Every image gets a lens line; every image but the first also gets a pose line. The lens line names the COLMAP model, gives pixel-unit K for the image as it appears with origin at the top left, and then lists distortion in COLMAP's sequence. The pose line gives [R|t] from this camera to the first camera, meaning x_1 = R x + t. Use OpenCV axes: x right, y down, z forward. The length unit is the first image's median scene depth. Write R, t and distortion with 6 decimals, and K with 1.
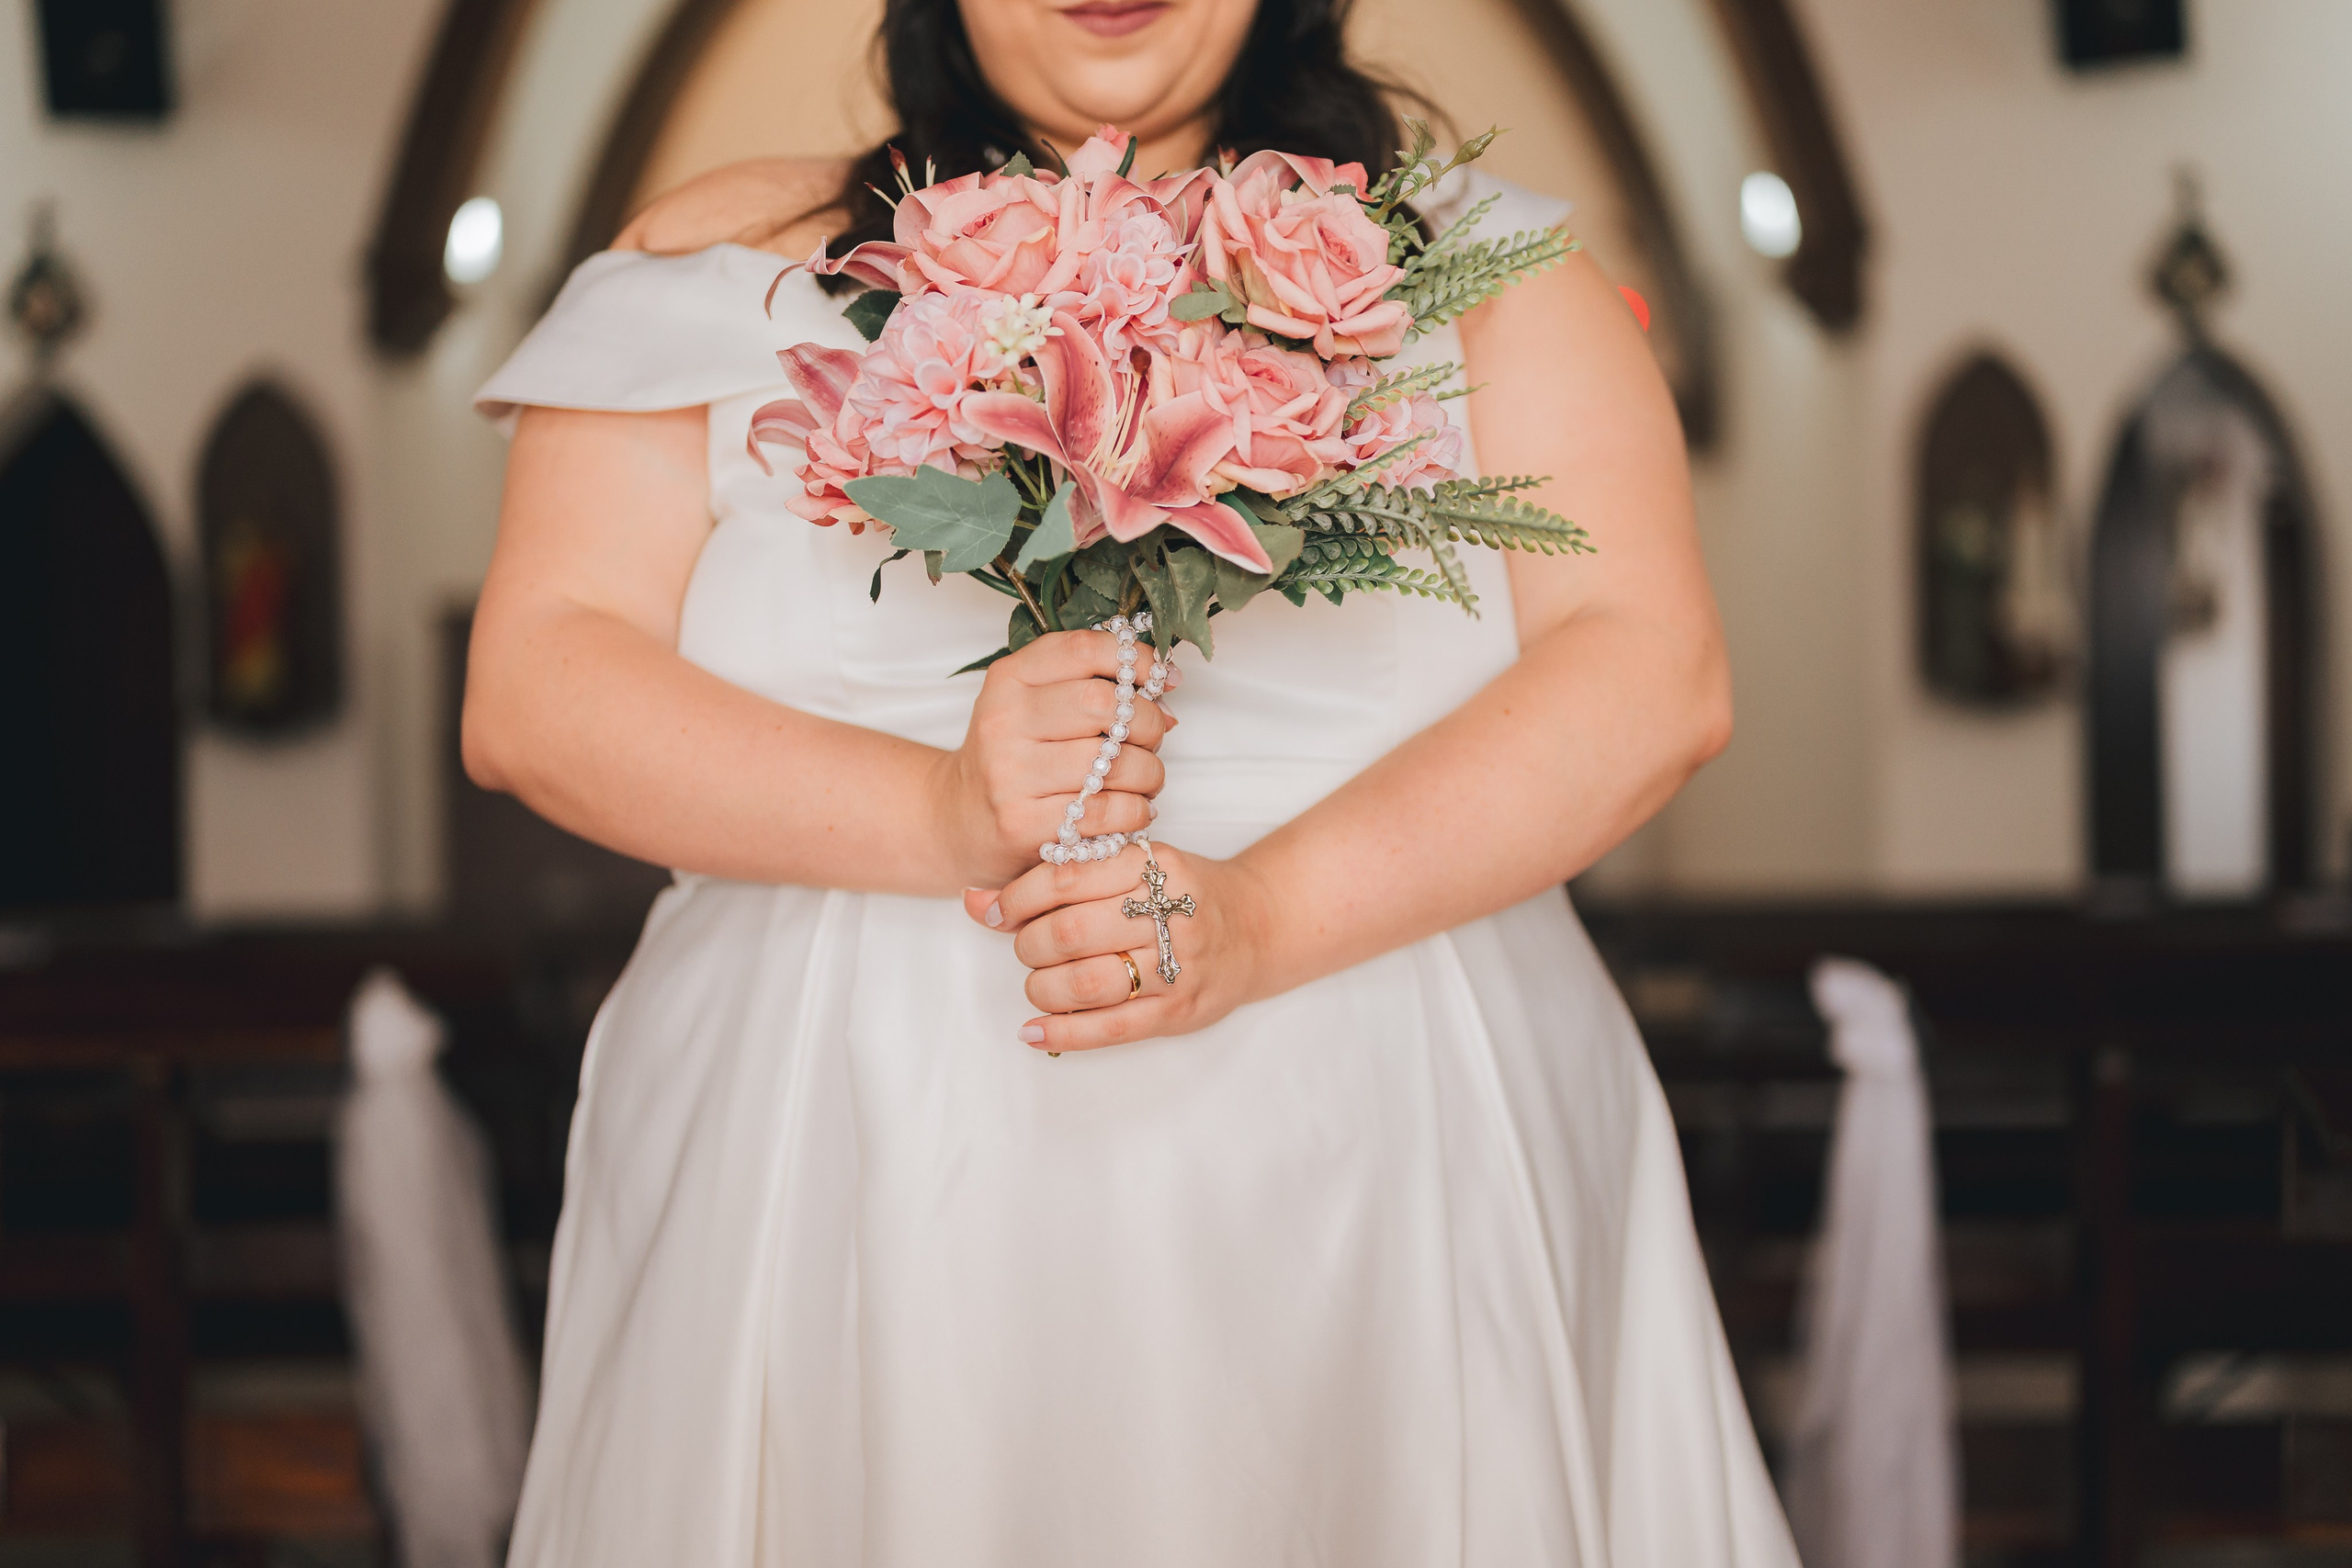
lens RADIAL K [[3457.3, 0, 1162.9], [0, 3457.3, 772.2], [0, 0, 1]] dist [-0.012466, 0.000000]
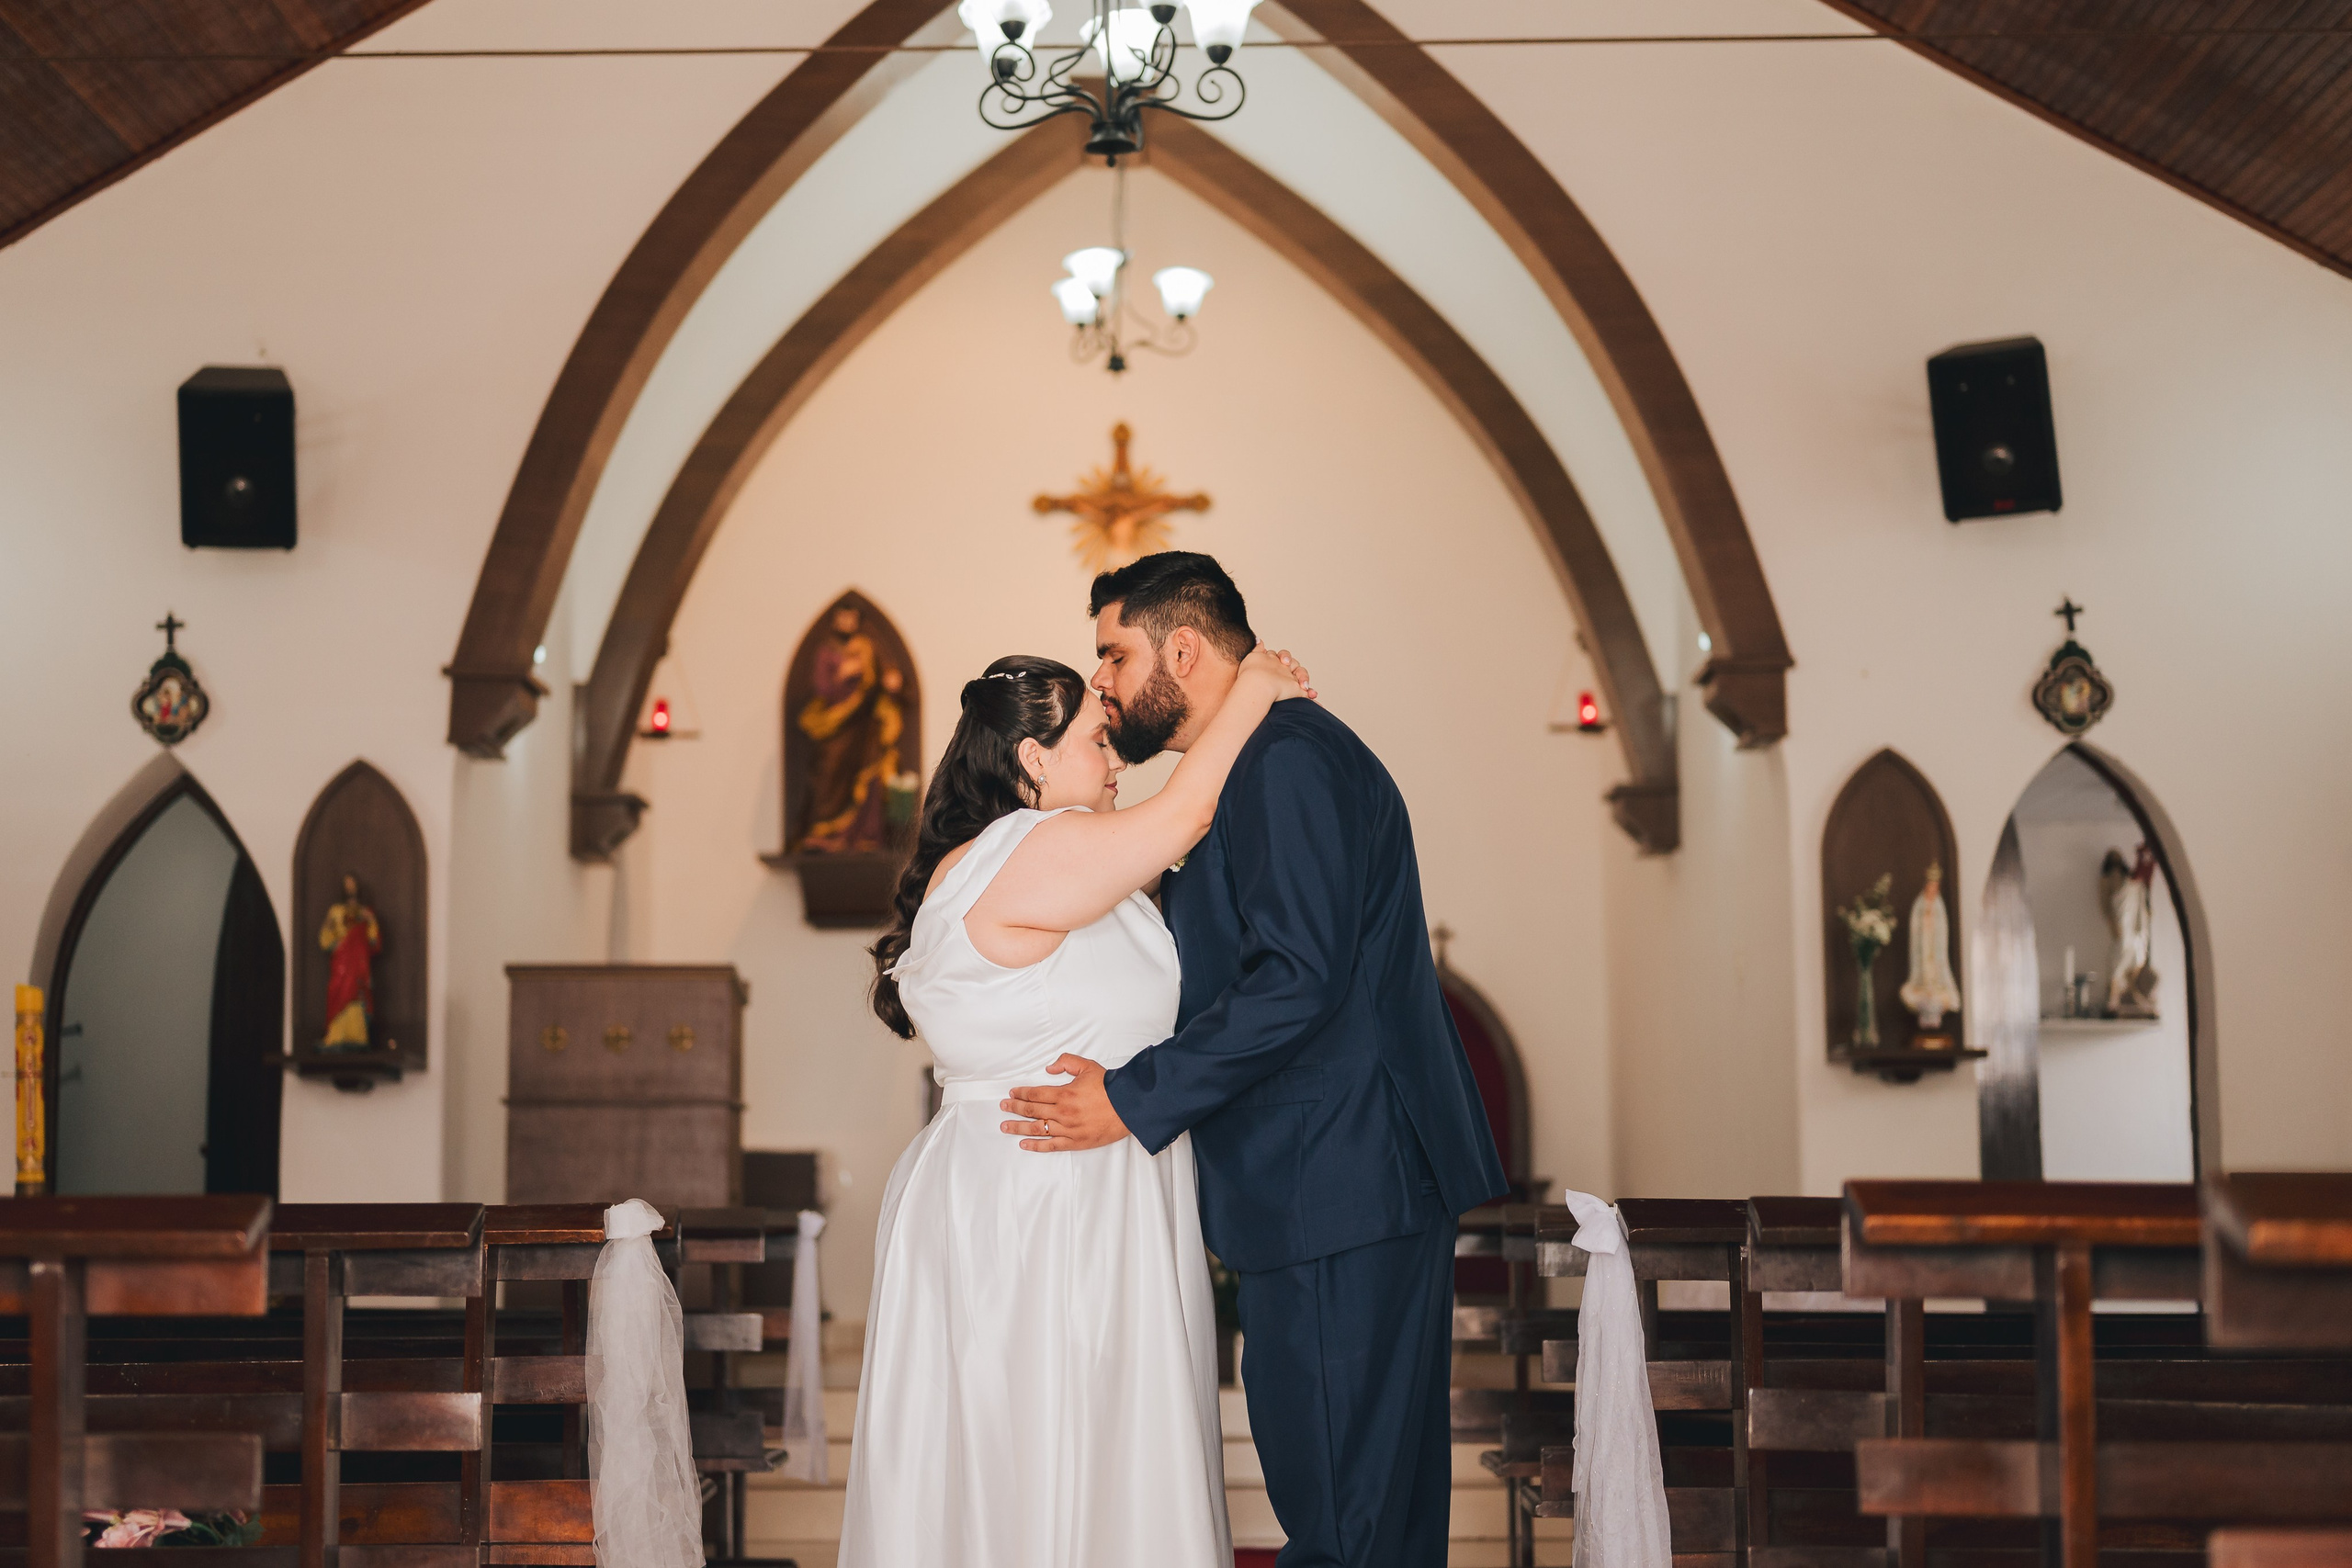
lens RADIAL K [[3665.9, 0, 1071.5], [0, 3665.9, 744.8], [0, 0, 1]] dist [0.008919, 0.000000]
pose [[0.999627, 0.007971, -0.026123, 0.003647], [-0.010988, 0.993013, -0.117488, 0.016463], [0.025004, 0.117731, 0.992731, -0.189067]]
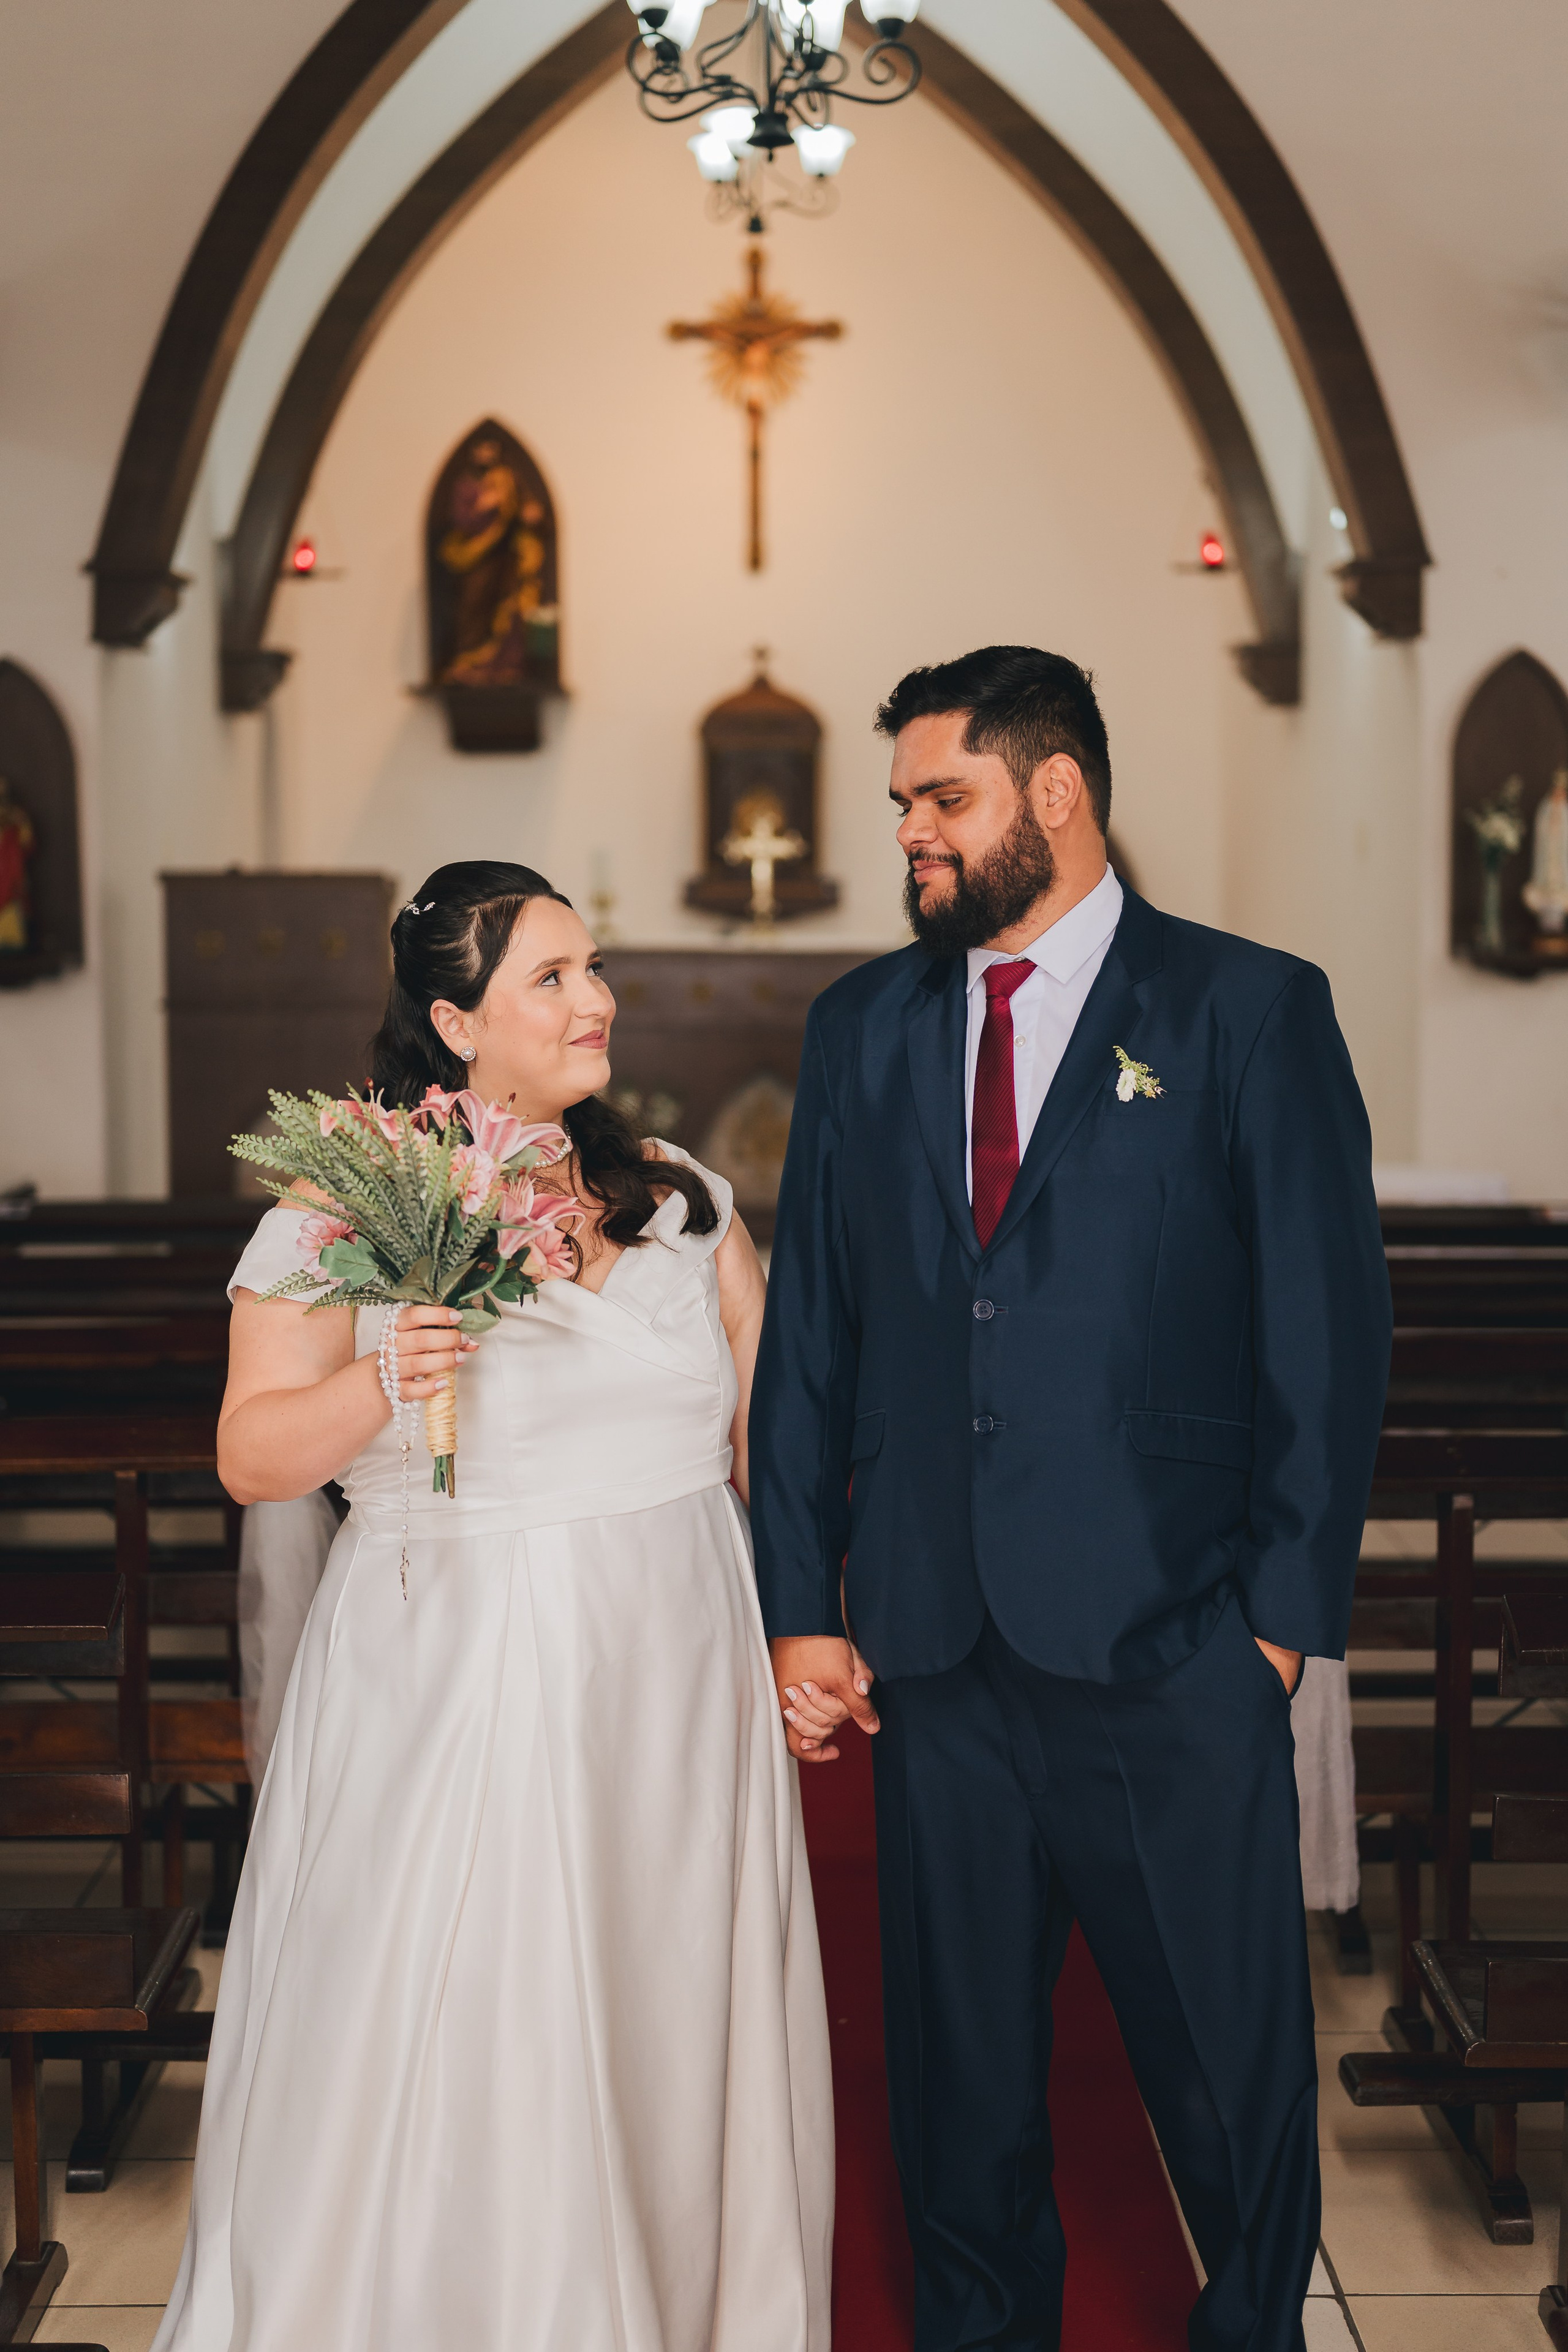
lens RADIAL K [[3357.6, 0, 777.9], [0, 3357.6, 1200.7], [0, 0, 1]] dist [0.014002, 0.000000]
pose [[0.999966, 0.008244, 0.000098, -0.005371], [-0.008212, 0.994946, 0.100077, -0.052996], [0.000727, -0.100074, 0.994980, -0.117636]]
